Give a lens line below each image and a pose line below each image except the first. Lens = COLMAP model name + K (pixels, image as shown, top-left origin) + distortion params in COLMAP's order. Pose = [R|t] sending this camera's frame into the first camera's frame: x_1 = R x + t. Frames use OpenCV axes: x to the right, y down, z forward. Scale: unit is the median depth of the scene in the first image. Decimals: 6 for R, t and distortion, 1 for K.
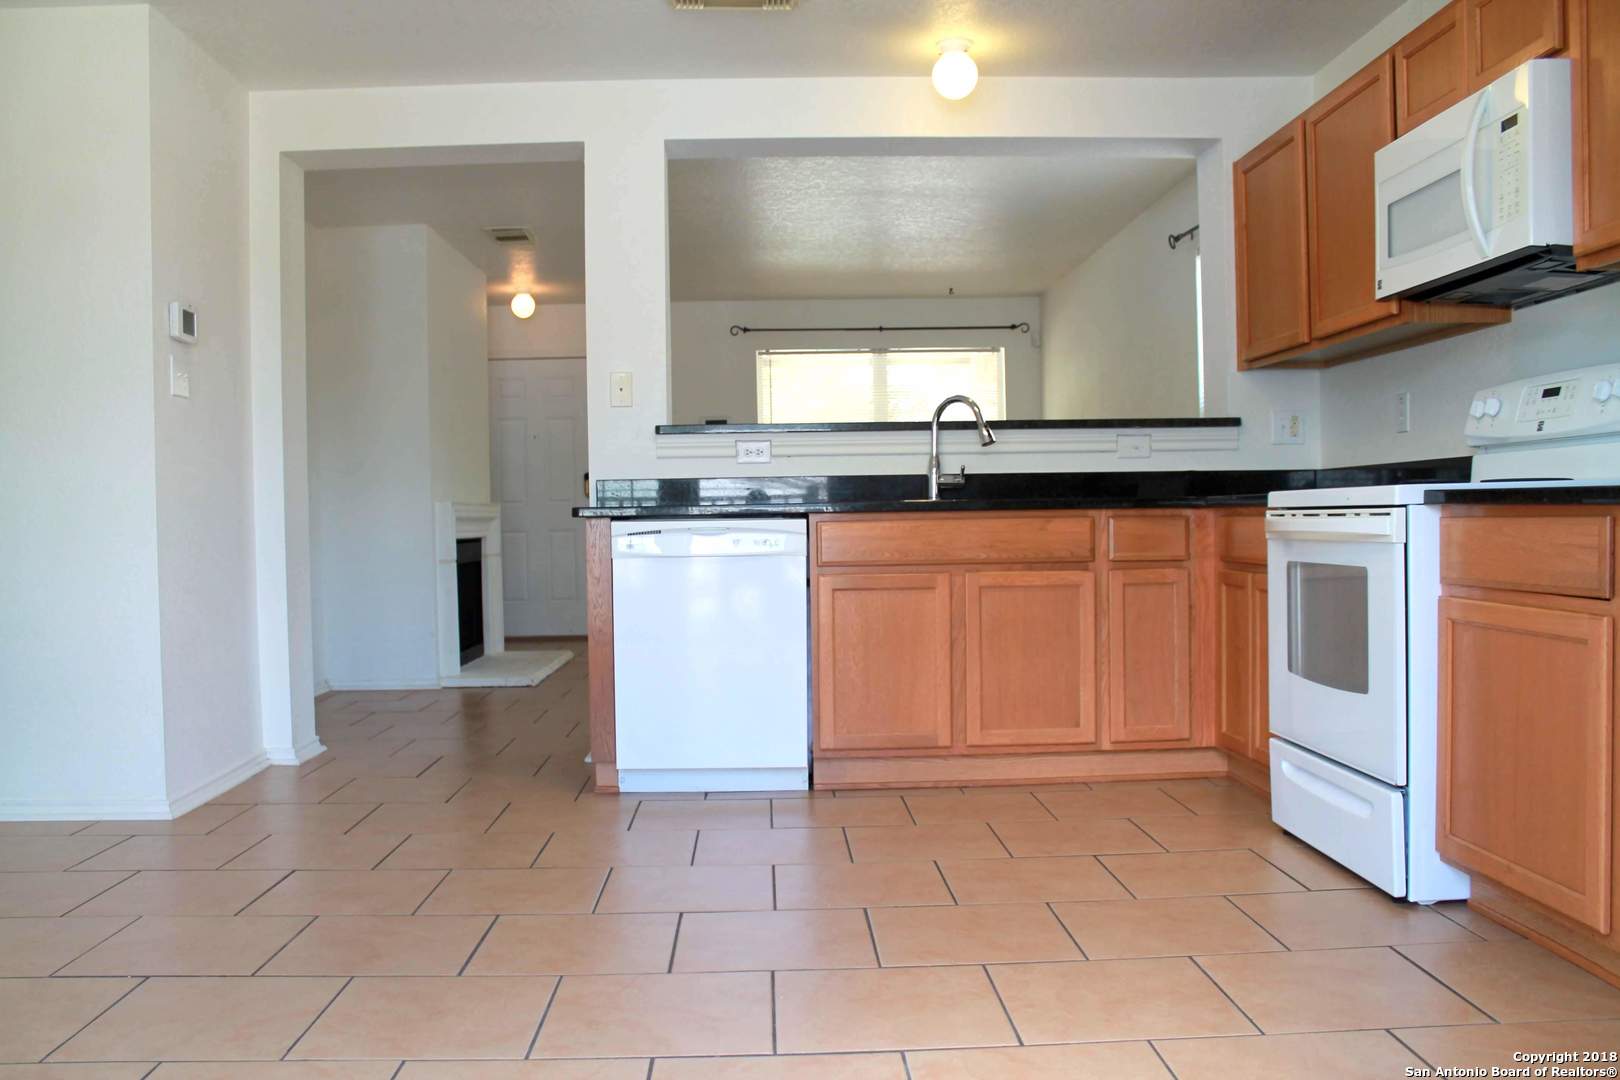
lens RADIAL K [[1354.6, 0, 790.1], [0, 1354.6, 551.6], [0, 0, 1]] dist [-0.167107, 0.150363]
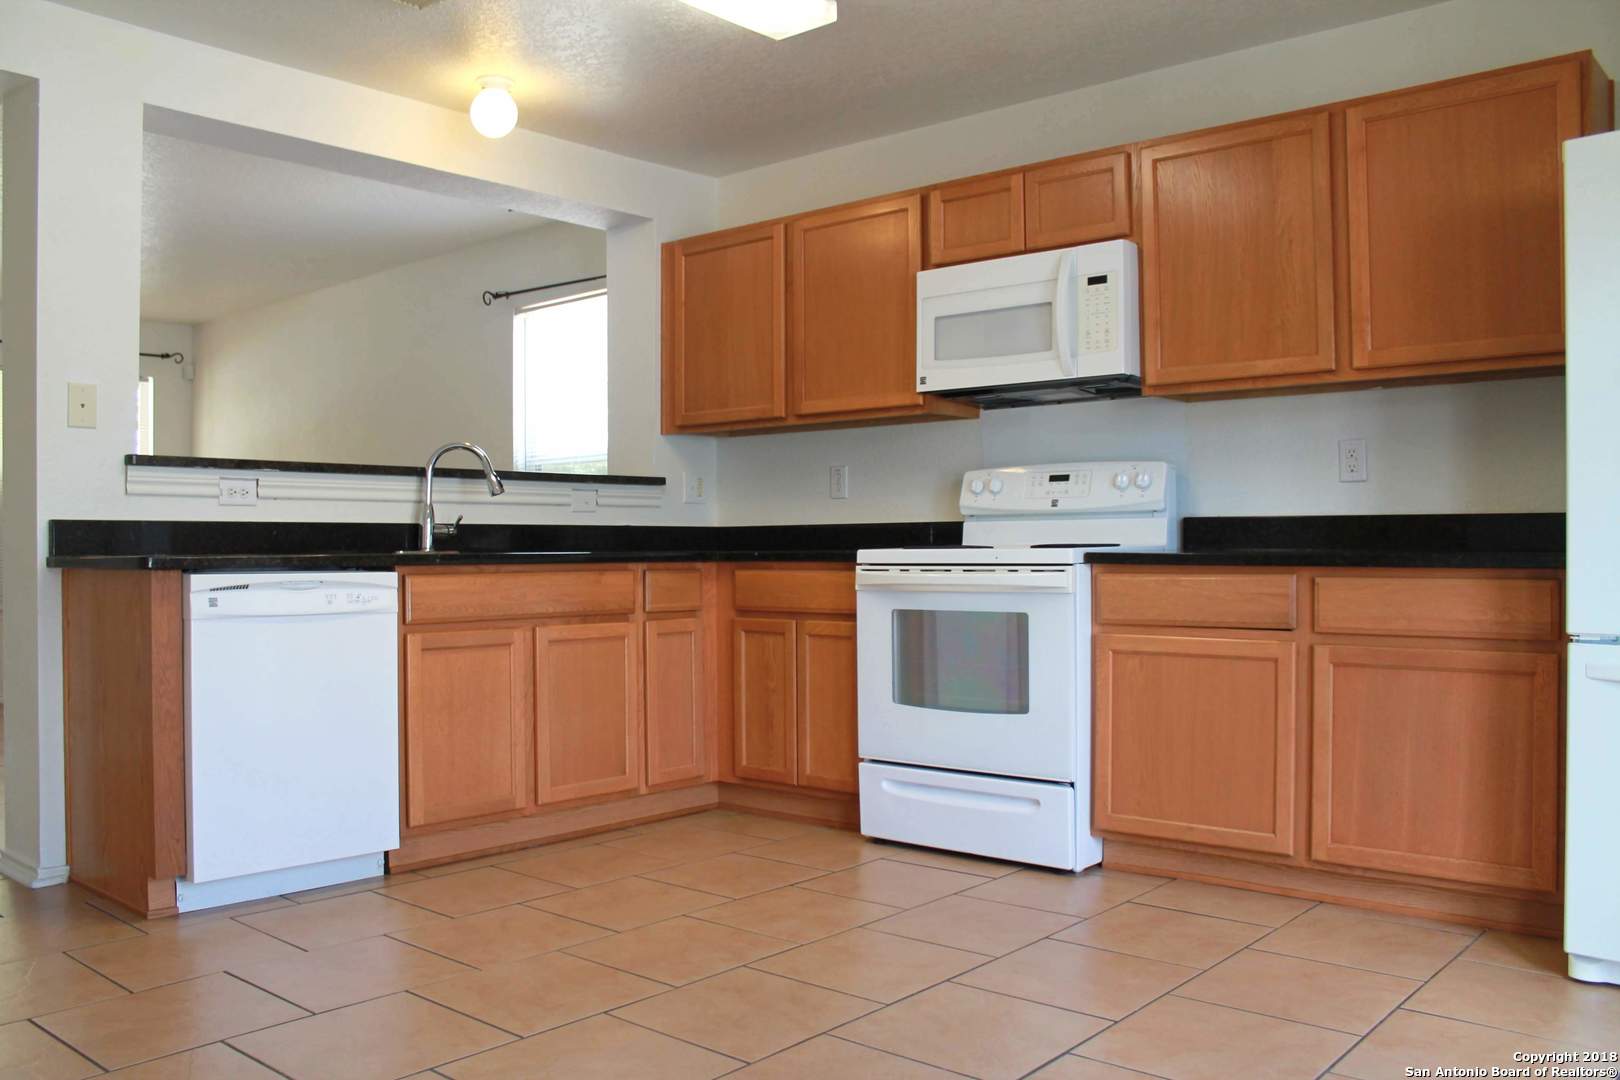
lens RADIAL K [[1354.6, 0, 790.1], [0, 1354.6, 551.6], [0, 0, 1]] dist [-0.167107, 0.150363]
pose [[0.676521, 0.011787, 0.736329, -0.457755], [0.013137, 0.999520, -0.028070, -0.009216], [-0.736306, 0.028663, 0.676041, 0.205463]]
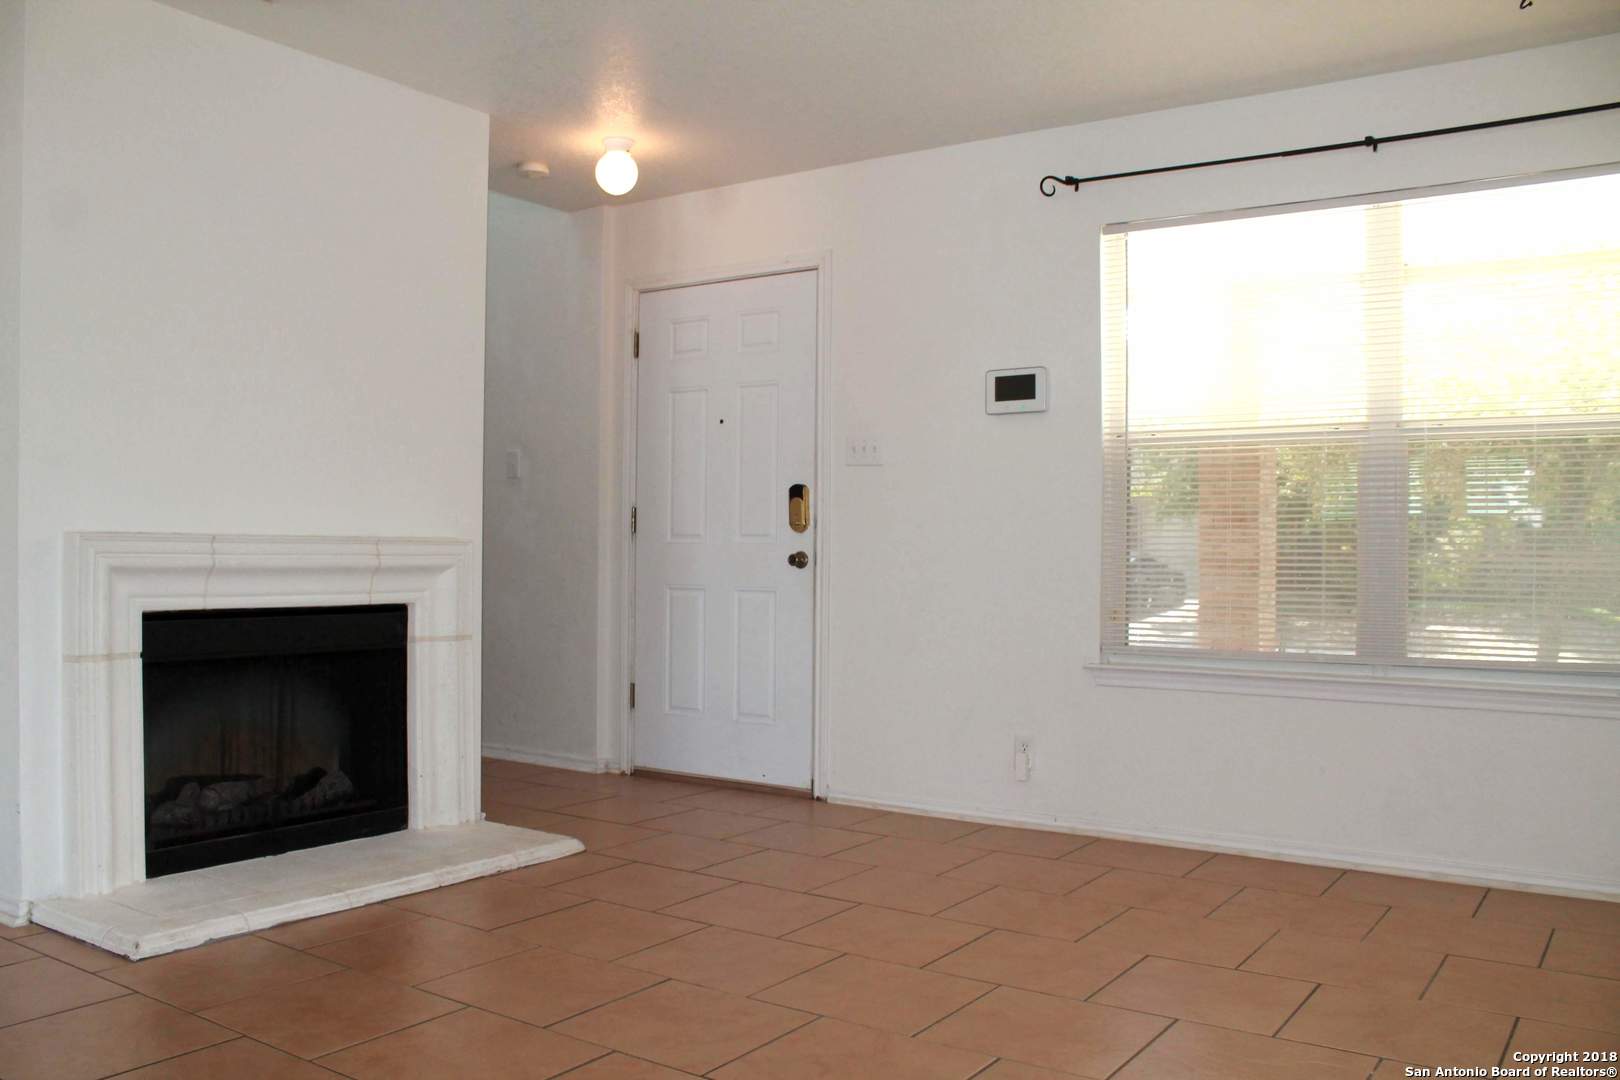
lens RADIAL K [[1372.9, 0, 789.0], [0, 1372.9, 554.8], [0, 0, 1]] dist [-0.169309, 0.173075]
pose [[0.811037, 0.020835, -0.584624, 0.374463], [-0.034864, 0.999311, -0.012752, -0.053459], [0.583955, 0.030725, 0.811204, 1.261990]]
